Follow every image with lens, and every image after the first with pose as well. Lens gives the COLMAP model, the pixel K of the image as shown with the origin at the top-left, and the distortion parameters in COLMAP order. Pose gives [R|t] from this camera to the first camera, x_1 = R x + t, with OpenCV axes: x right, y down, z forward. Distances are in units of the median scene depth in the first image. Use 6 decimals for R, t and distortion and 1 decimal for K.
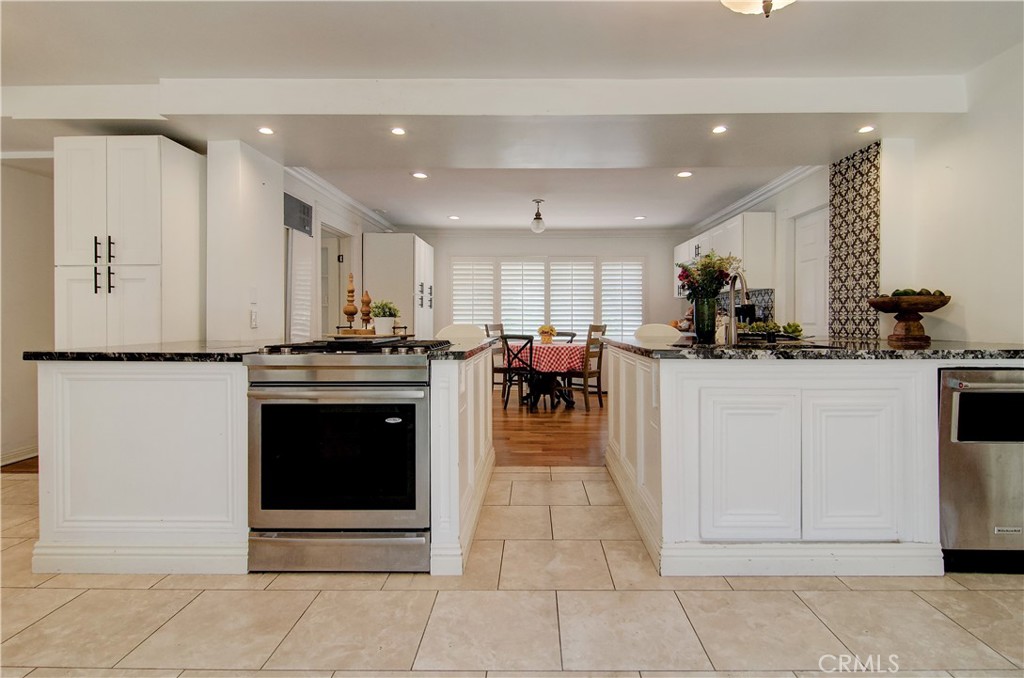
lens RADIAL K [[514.6, 0, 511.6], [0, 514.6, 316.3], [0, 0, 1]] dist [-0.002346, -0.001868]
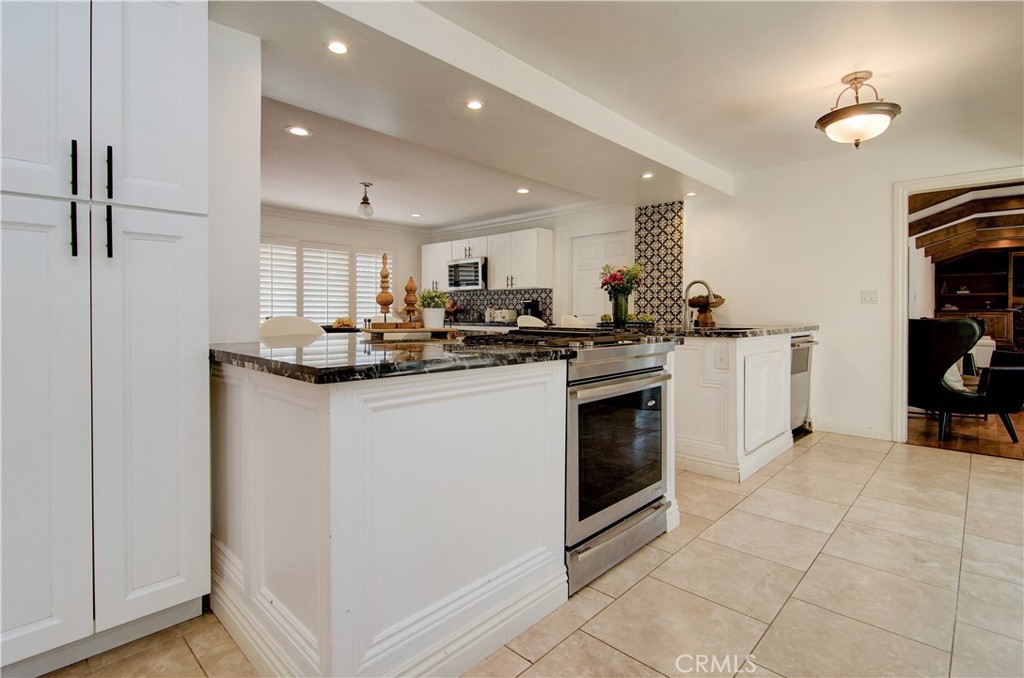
lens RADIAL K [[503.2, 0, 512.7], [0, 503.2, 315.1], [0, 0, 1]] dist [0.000801, -0.001282]
pose [[0.672193, -0.001752, 0.740374, -1.171444], [-0.007633, 0.999928, 0.009297, 0.007030], [-0.740337, -0.011901, 0.672130, 0.481330]]
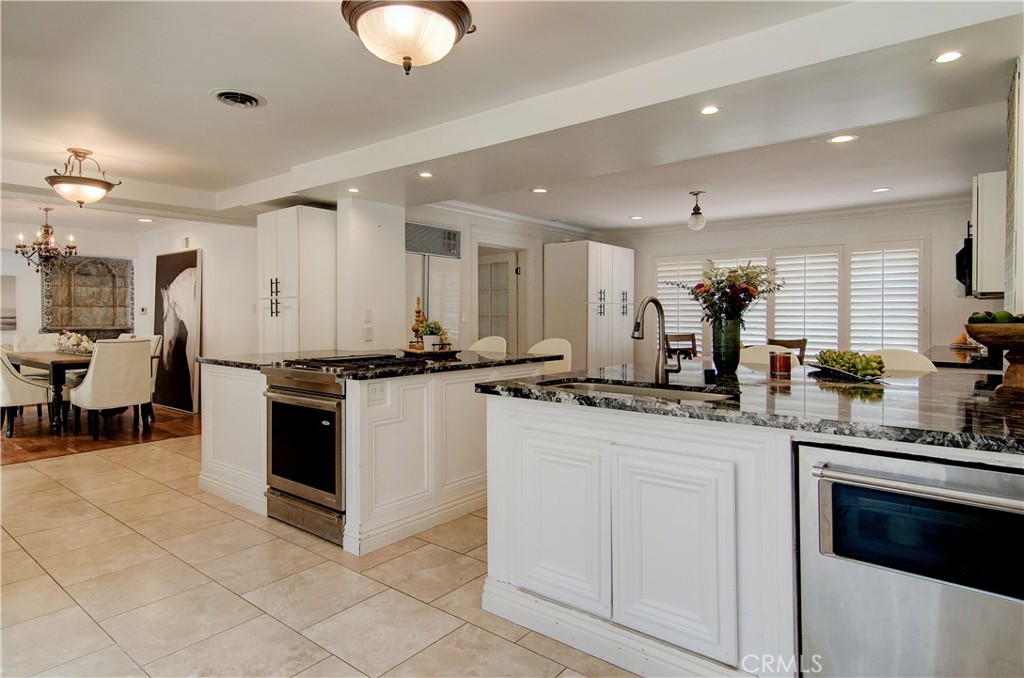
lens RADIAL K [[556.1, 0, 487.9], [0, 556.1, 317.4], [0, 0, 1]] dist [0.006344, -0.000008]
pose [[0.786692, 0.001425, -0.617344, 0.917199], [0.004544, 0.999957, 0.008098, -0.070132], [0.617329, -0.009176, 0.786652, 0.145615]]
